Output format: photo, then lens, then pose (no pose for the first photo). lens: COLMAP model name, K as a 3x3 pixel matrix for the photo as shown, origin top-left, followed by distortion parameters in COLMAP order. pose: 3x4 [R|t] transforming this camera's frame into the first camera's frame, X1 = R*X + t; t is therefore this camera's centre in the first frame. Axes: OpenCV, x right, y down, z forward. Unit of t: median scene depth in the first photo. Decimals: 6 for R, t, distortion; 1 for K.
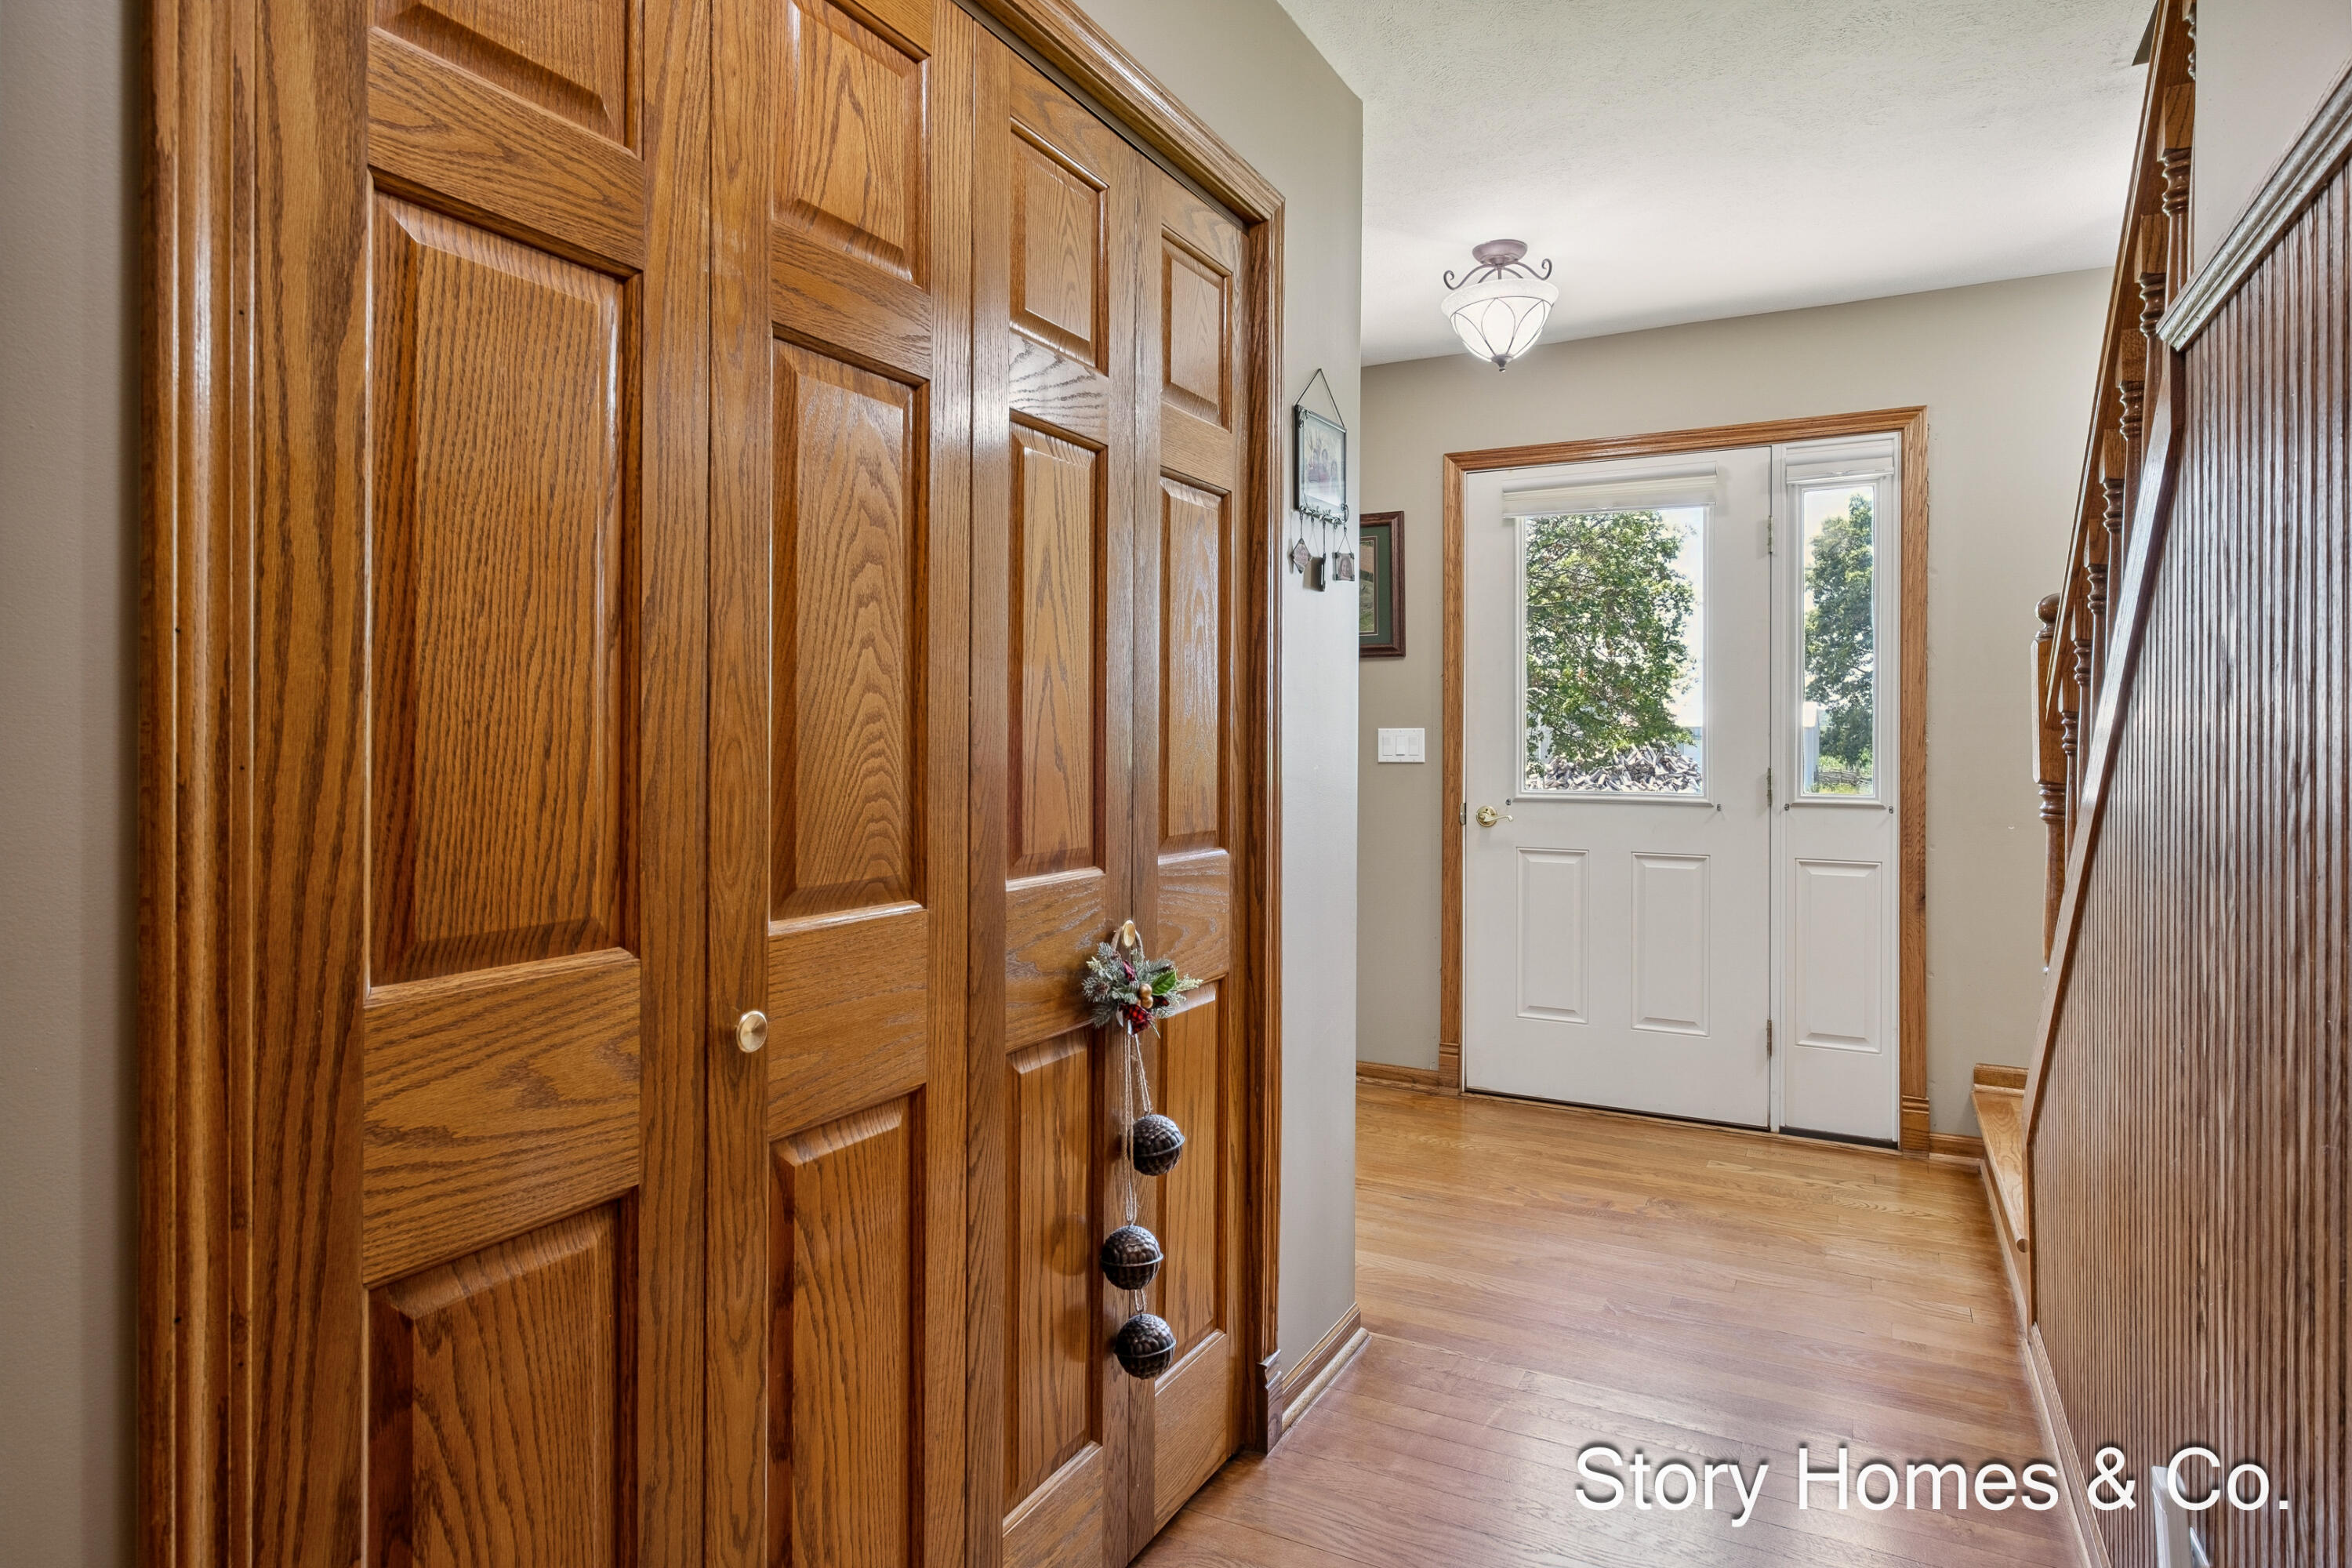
lens RADIAL K [[1296.4, 0, 1178.7], [0, 1296.4, 760.8], [0, 0, 1]] dist [-0.002718, -0.000275]
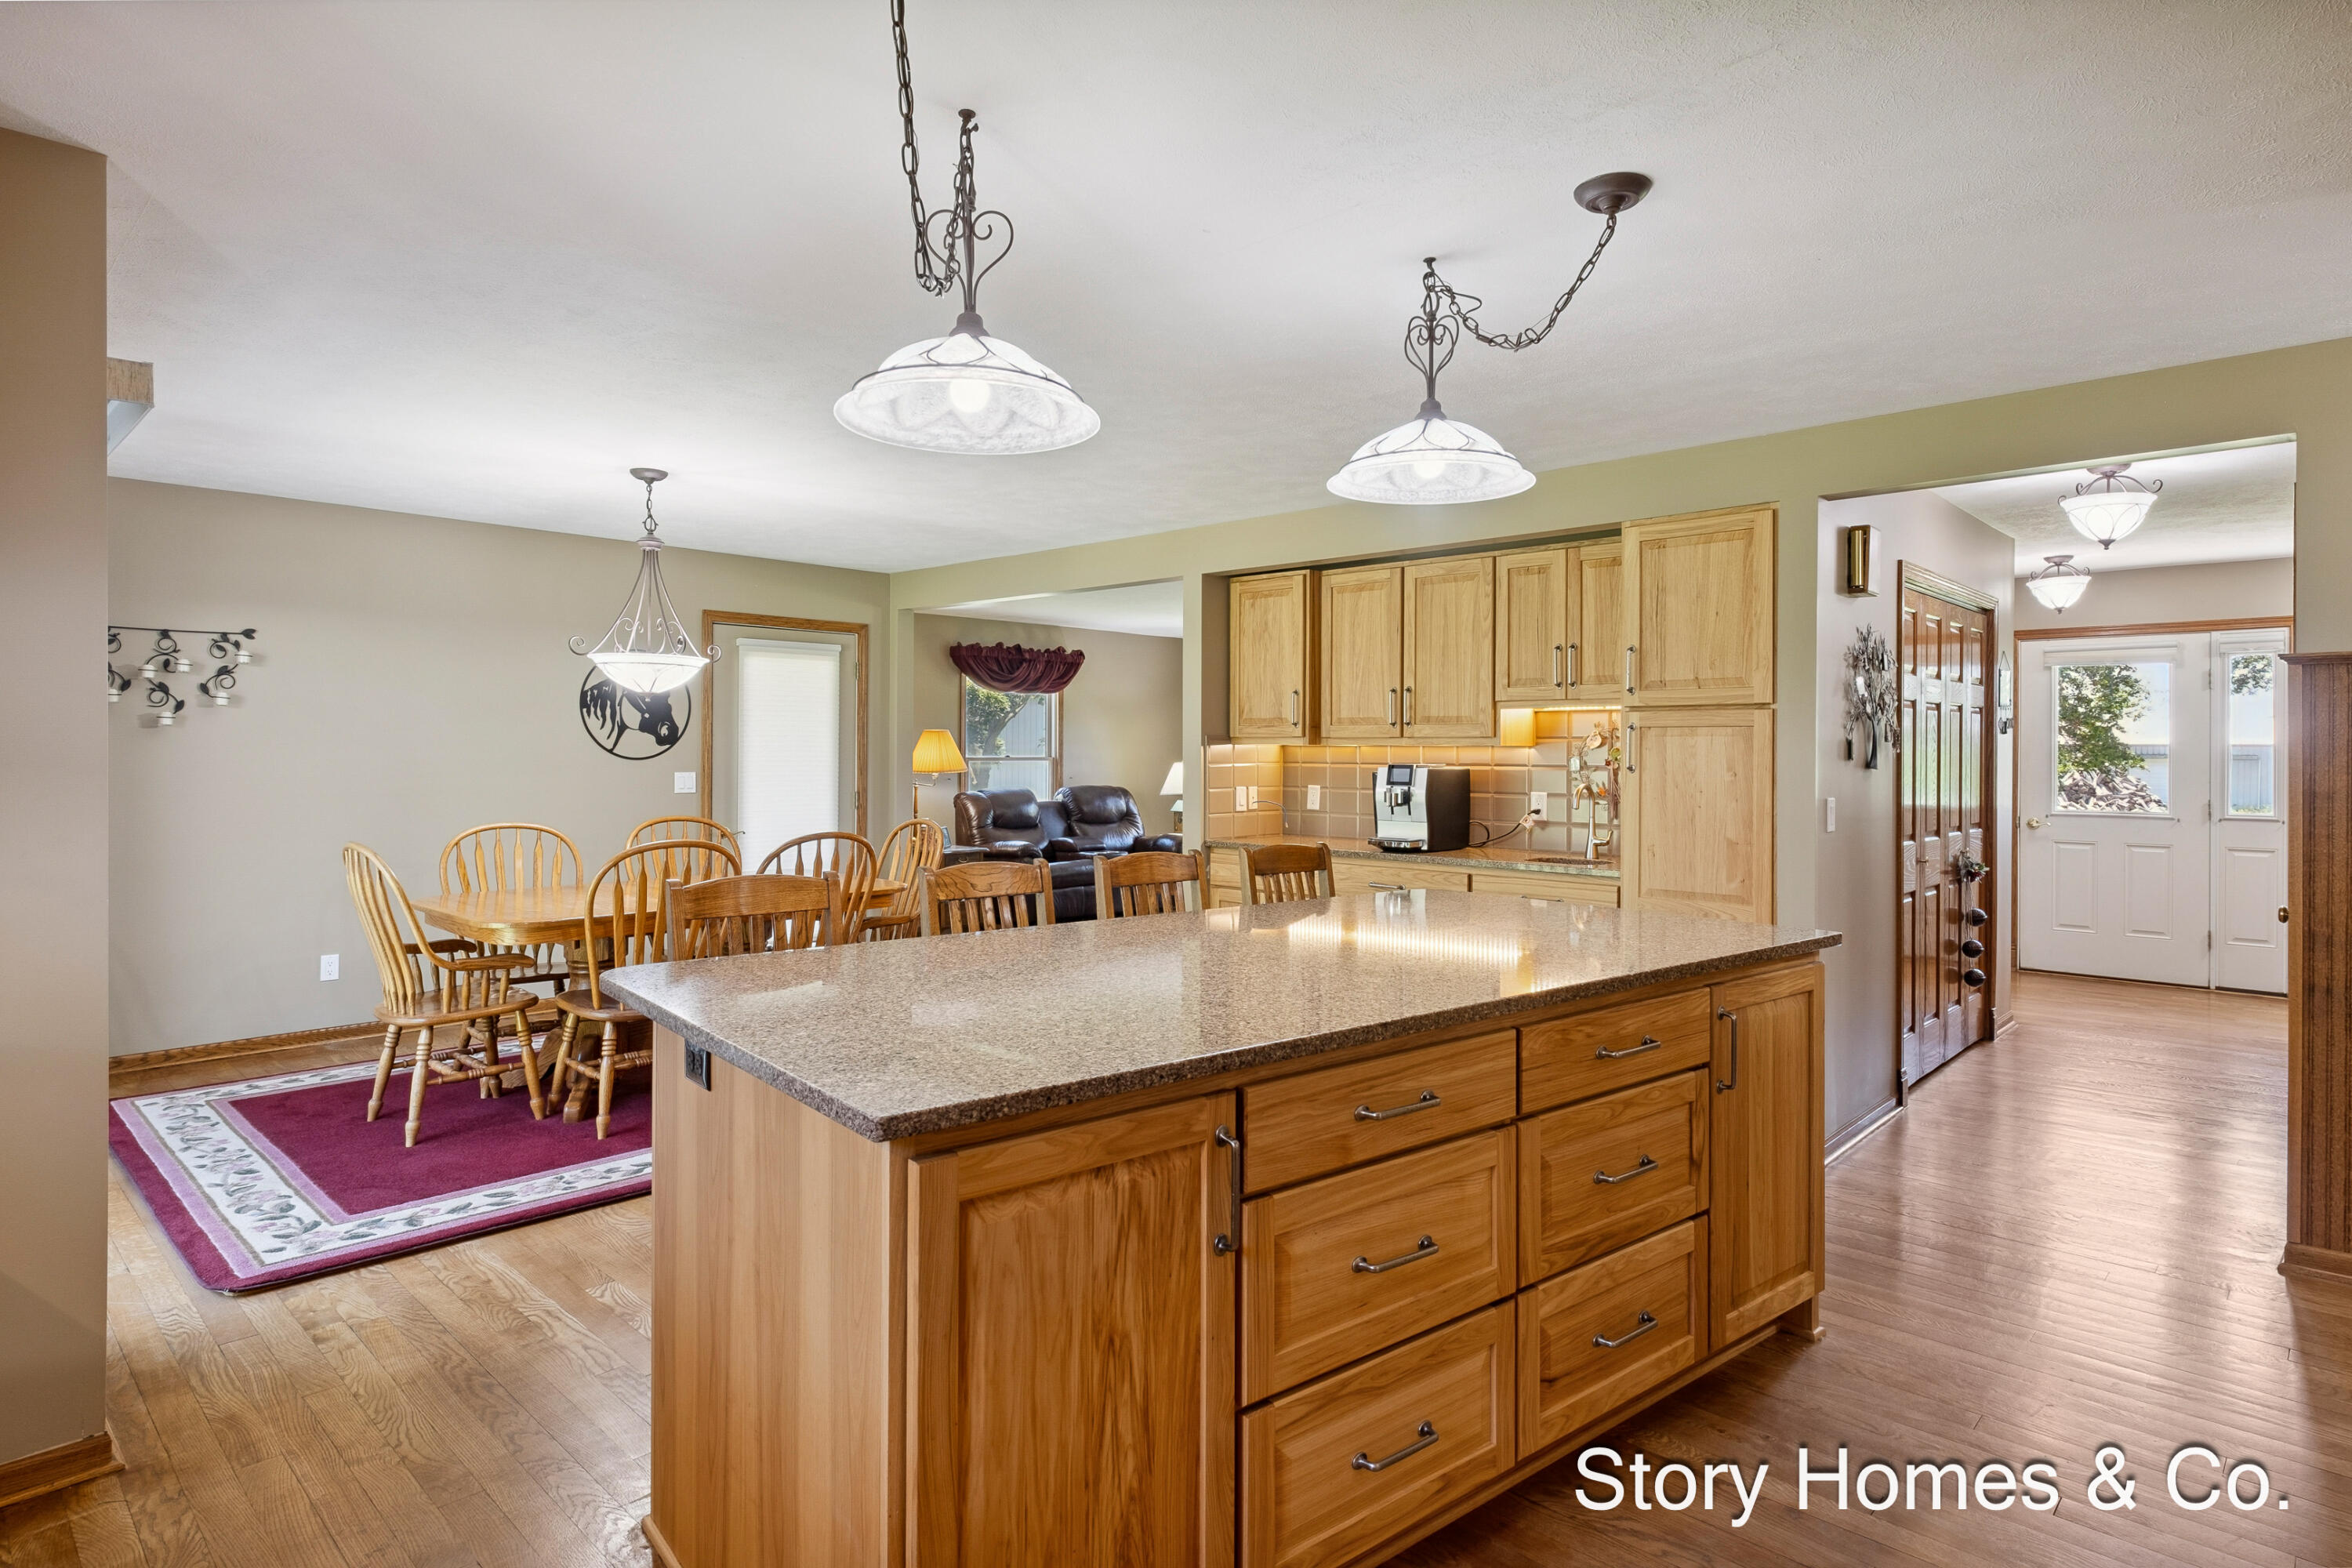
lens RADIAL K [[1256.2, 0, 1178.4], [0, 1256.2, 760.2], [0, 0, 1]] dist [0.003671, 0.000049]
pose [[0.963068, 0.005420, -0.269202, -0.505805], [-0.007975, 0.999933, -0.008397, -0.025277], [0.269139, 0.010234, 0.963047, -1.190578]]
